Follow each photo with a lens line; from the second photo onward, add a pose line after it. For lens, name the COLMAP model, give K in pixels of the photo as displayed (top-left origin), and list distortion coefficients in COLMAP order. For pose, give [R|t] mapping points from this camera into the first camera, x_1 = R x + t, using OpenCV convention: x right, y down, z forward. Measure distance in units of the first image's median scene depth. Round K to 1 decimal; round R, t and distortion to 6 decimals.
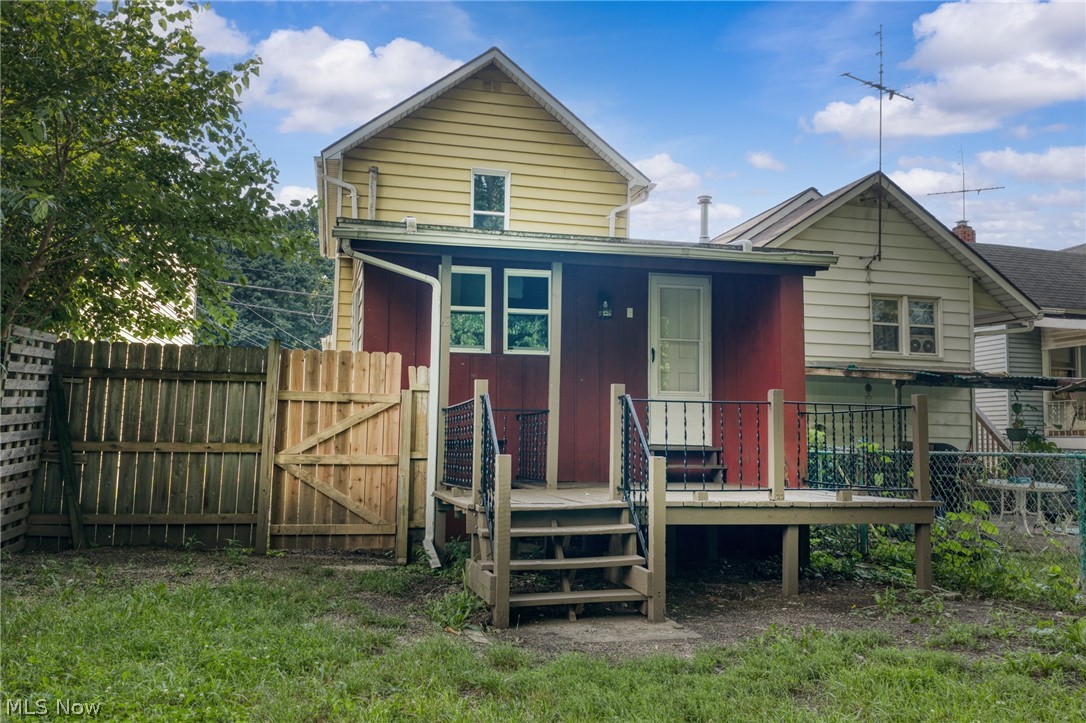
lens RADIAL K [[880.6, 0, 541.5], [0, 880.6, 362.9], [0, 0, 1]] dist [0.028679, -0.019730]
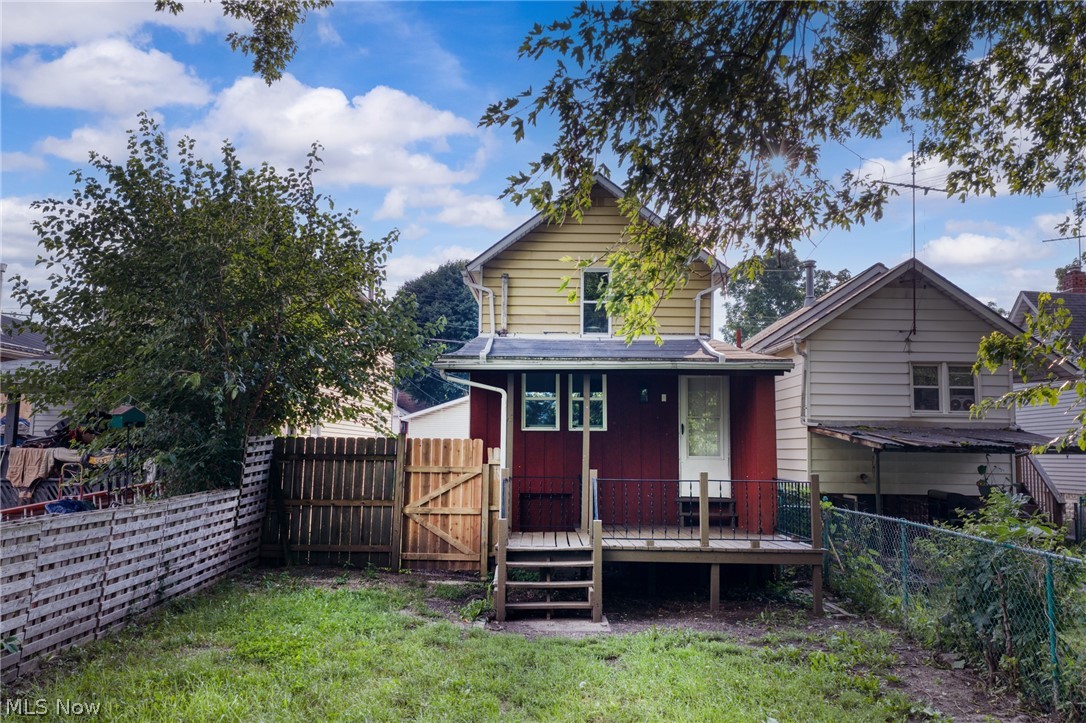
lens RADIAL K [[880.6, 0, 547.2], [0, 880.6, 359.3], [0, 0, 1]] dist [0.028679, -0.019730]
pose [[0.970864, -0.028727, -0.237904, 0.314723], [0.023734, 0.999434, -0.023825, -0.111402], [0.238454, 0.017485, 0.970996, -0.440694]]
